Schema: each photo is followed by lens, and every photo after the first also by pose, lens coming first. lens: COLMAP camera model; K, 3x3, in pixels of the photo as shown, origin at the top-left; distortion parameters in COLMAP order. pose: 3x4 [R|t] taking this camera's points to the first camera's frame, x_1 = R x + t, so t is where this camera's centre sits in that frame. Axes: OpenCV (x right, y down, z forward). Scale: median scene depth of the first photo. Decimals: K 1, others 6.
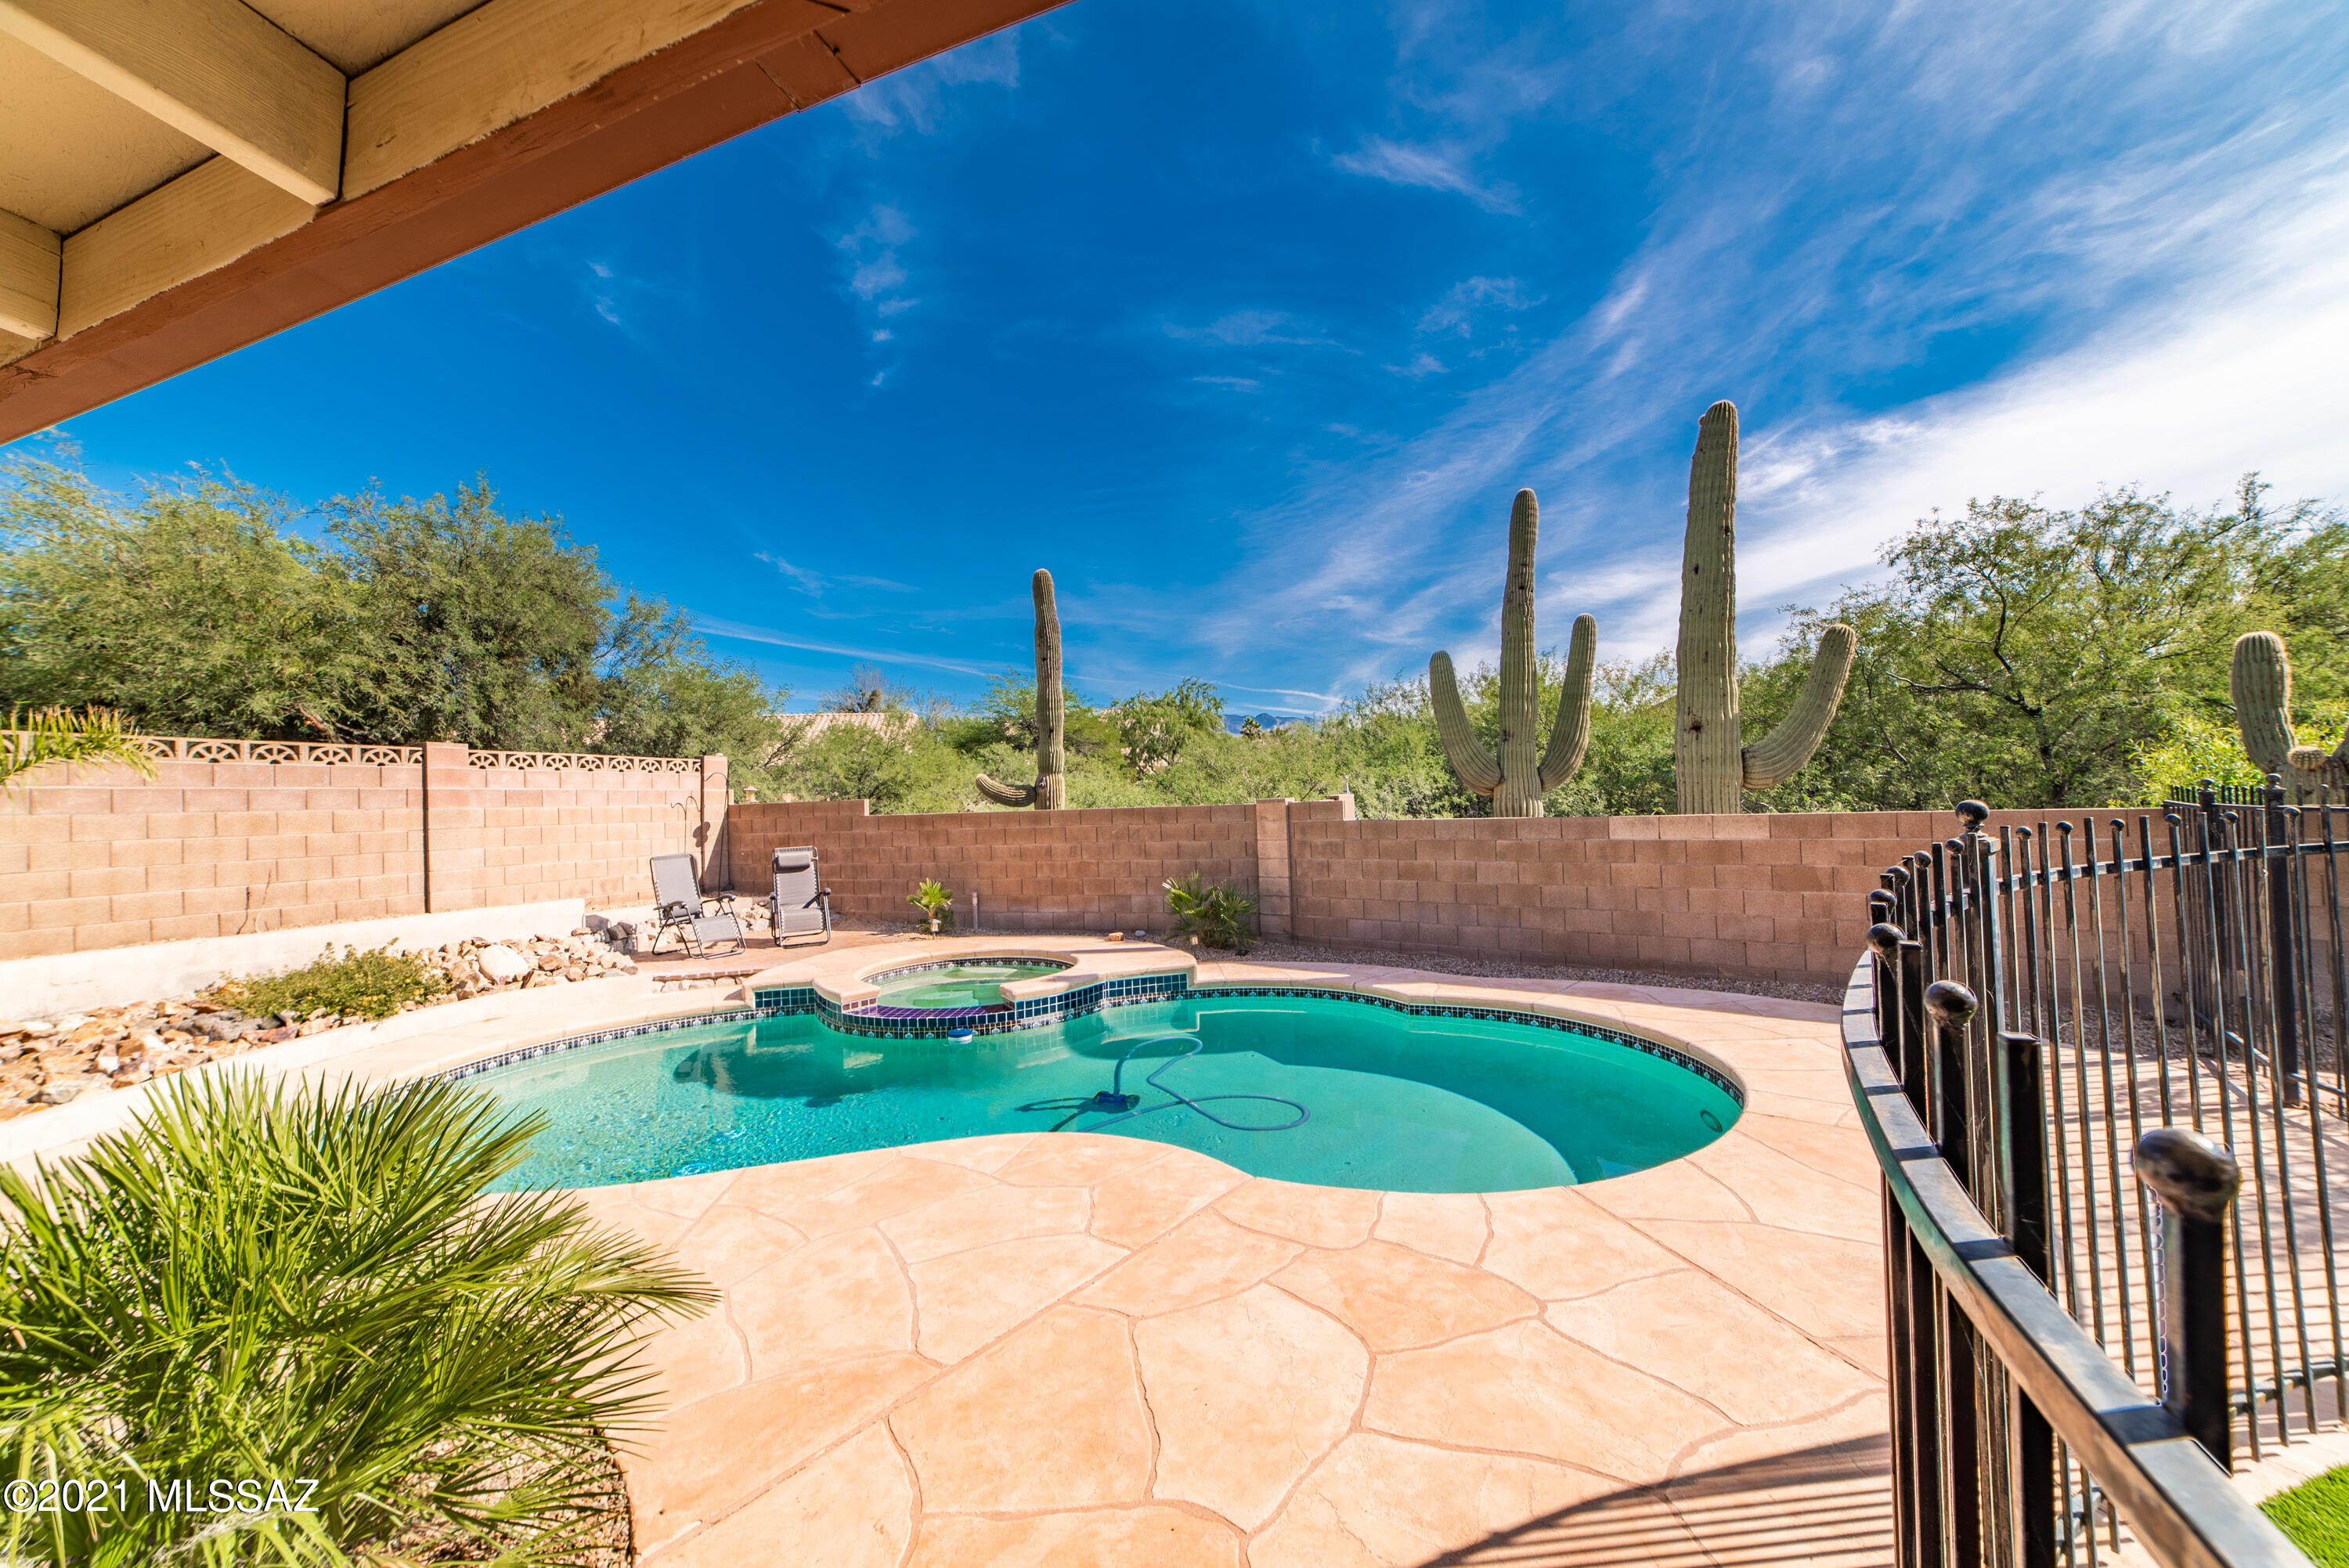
lens RADIAL K [[951.8, 0, 1174.5], [0, 951.8, 784.0], [0, 0, 1]] dist [-0.001588, 0.000003]
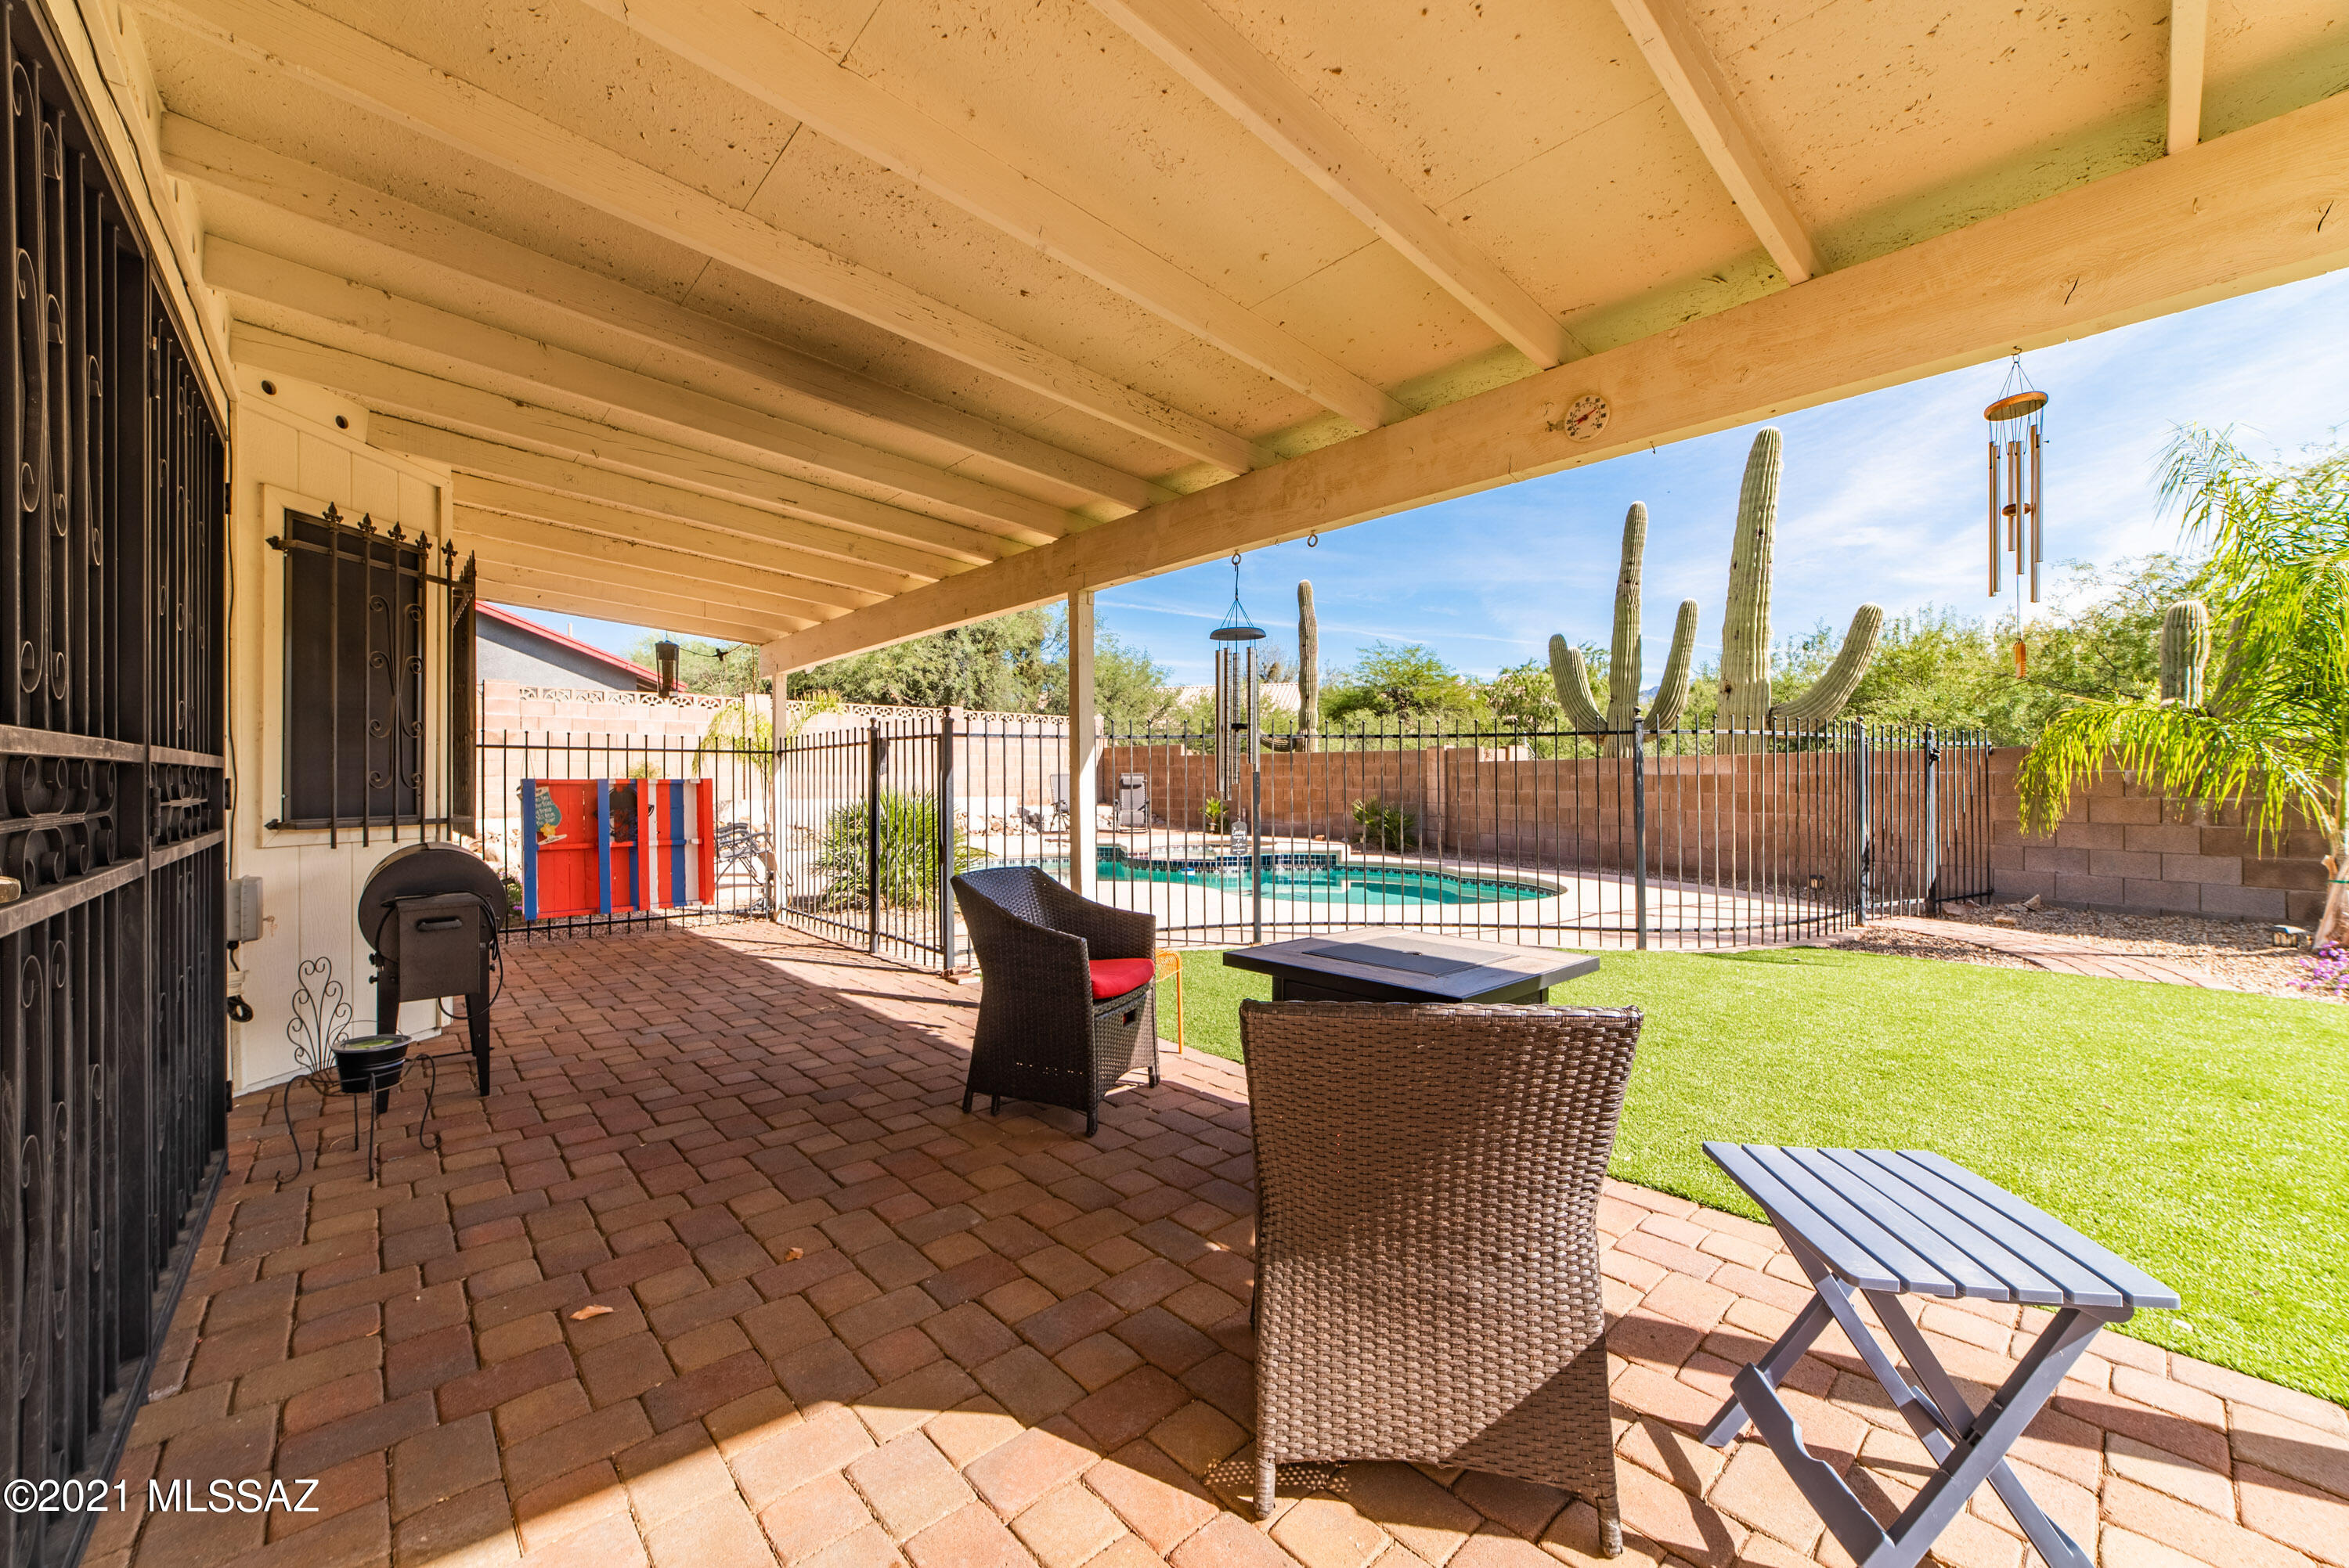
lens RADIAL K [[951.8, 0, 1174.5], [0, 951.8, 784.0], [0, 0, 1]] dist [-0.001588, 0.000003]
pose [[0.903846, 0.031378, -0.426706, 0.329181], [-0.017084, 0.999159, 0.037285, 0.024172], [0.427517, -0.026410, 0.903621, -0.384659]]
